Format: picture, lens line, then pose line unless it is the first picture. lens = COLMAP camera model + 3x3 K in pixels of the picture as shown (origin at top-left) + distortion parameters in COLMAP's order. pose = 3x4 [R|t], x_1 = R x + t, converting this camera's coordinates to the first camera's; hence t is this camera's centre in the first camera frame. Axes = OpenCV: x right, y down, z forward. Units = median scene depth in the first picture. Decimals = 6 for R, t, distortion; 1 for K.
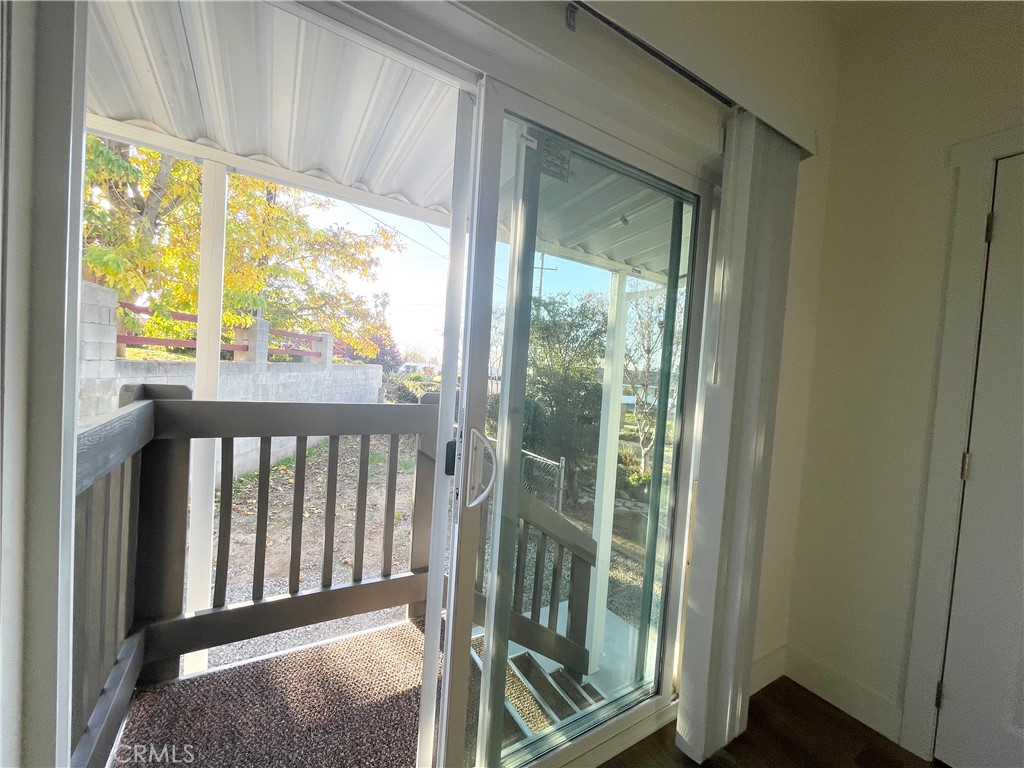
lens RADIAL K [[413.7, 0, 512.9], [0, 413.7, 384.2], [0, 0, 1]] dist [0.003831, -0.000343]
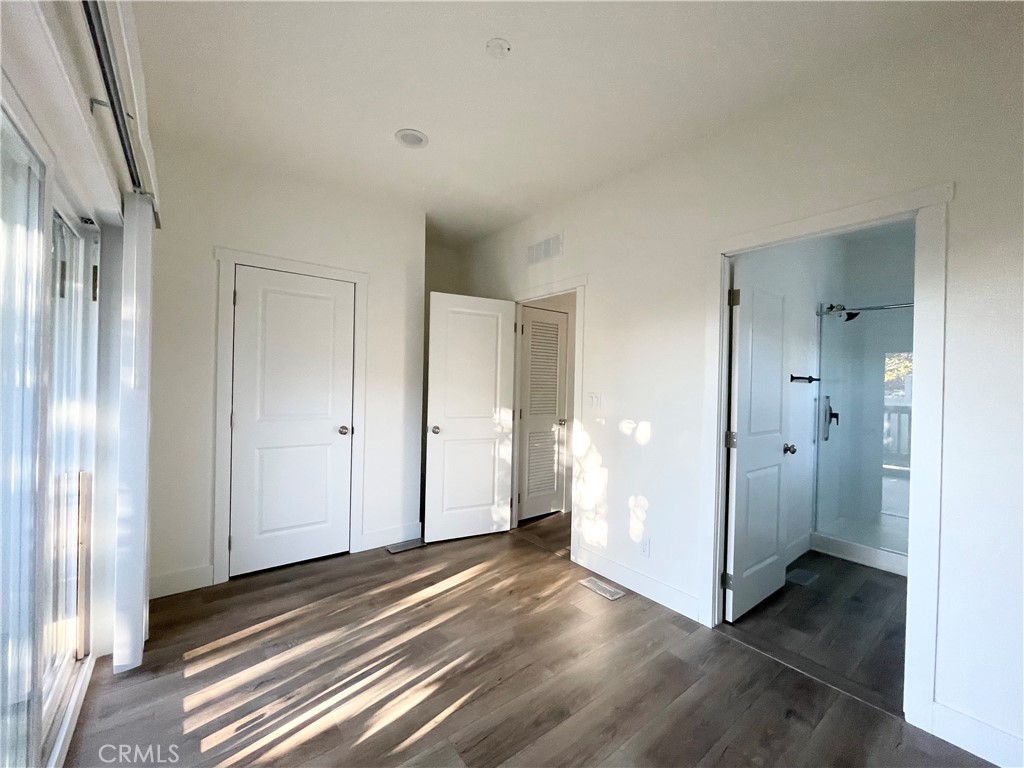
lens RADIAL K [[411.3, 0, 512.2], [0, 411.3, 380.8], [0, 0, 1]] dist [-0.000346, -0.000134]
pose [[-0.108357, -0.054134, 0.992637, -0.694834], [0.005650, 0.998467, 0.055068, -0.058569], [-0.994096, 0.011576, -0.107885, -0.056386]]
